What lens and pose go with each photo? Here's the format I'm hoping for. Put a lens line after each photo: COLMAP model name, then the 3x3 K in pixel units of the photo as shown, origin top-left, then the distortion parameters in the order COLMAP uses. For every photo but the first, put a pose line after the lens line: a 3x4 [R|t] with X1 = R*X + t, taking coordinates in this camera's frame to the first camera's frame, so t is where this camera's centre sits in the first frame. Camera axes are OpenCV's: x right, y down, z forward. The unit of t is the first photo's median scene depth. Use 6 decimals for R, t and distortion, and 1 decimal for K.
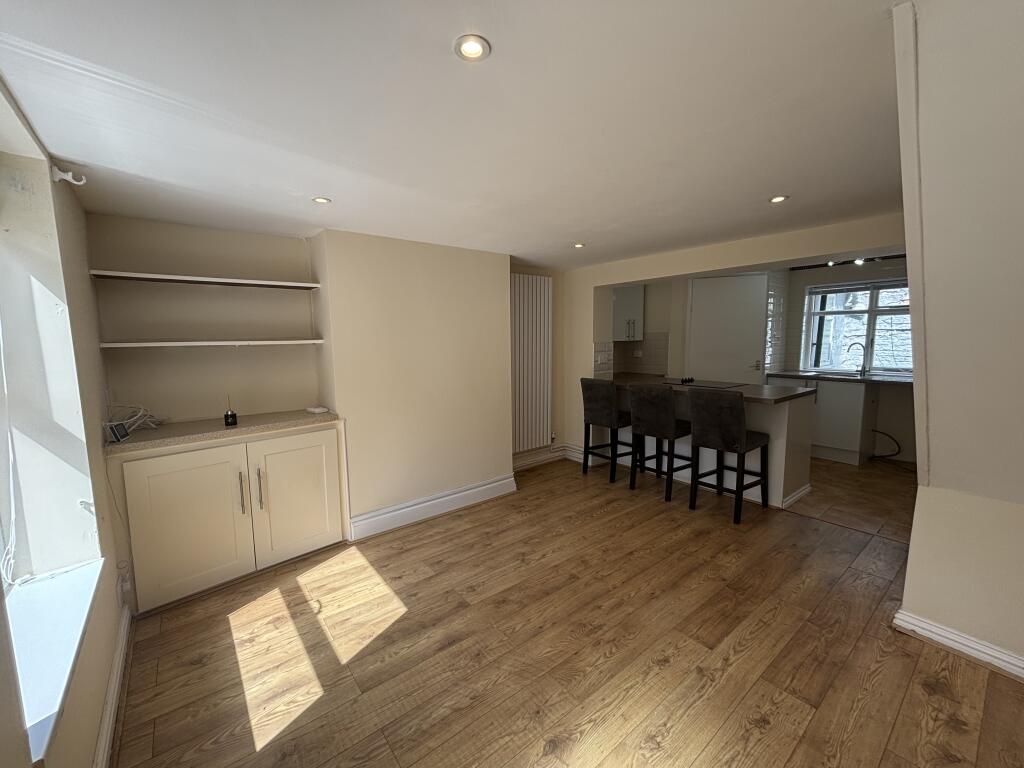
lens RADIAL K [[414.3, 0, 494.8], [0, 414.3, 381.6], [0, 0, 1]] dist [-0.011961, 0.000098]
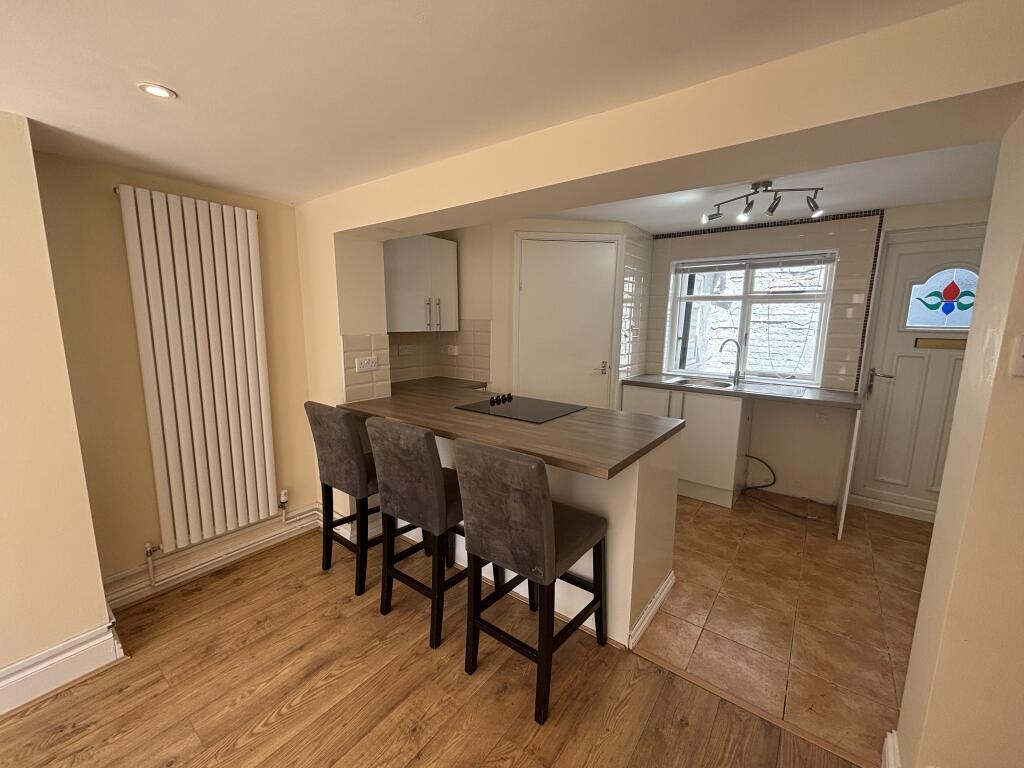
lens RADIAL K [[414.3, 0, 501.3], [0, 414.3, 382.3], [0, 0, 1]] dist [-0.011961, 0.000098]
pose [[0.966828, -0.017843, 0.254805, 0.281727], [0.007134, 0.999054, 0.042894, -0.049444], [-0.255329, -0.039653, 0.966041, 0.370200]]
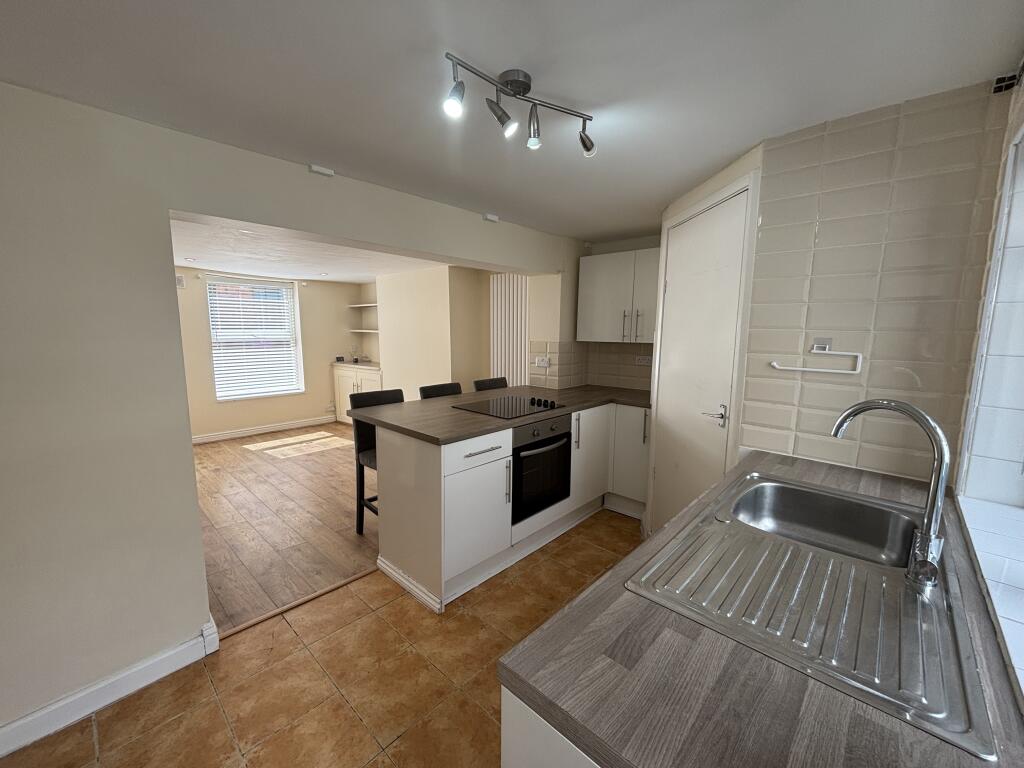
lens RADIAL K [[414.3, 0, 510.8], [0, 414.3, 382.0], [0, 0, 1]] dist [-0.011961, 0.000098]
pose [[0.175688, 0.144007, -0.973856, 1.010392], [-0.116593, 0.985324, 0.124669, -0.104951], [0.977517, 0.091642, 0.189900, 0.745818]]
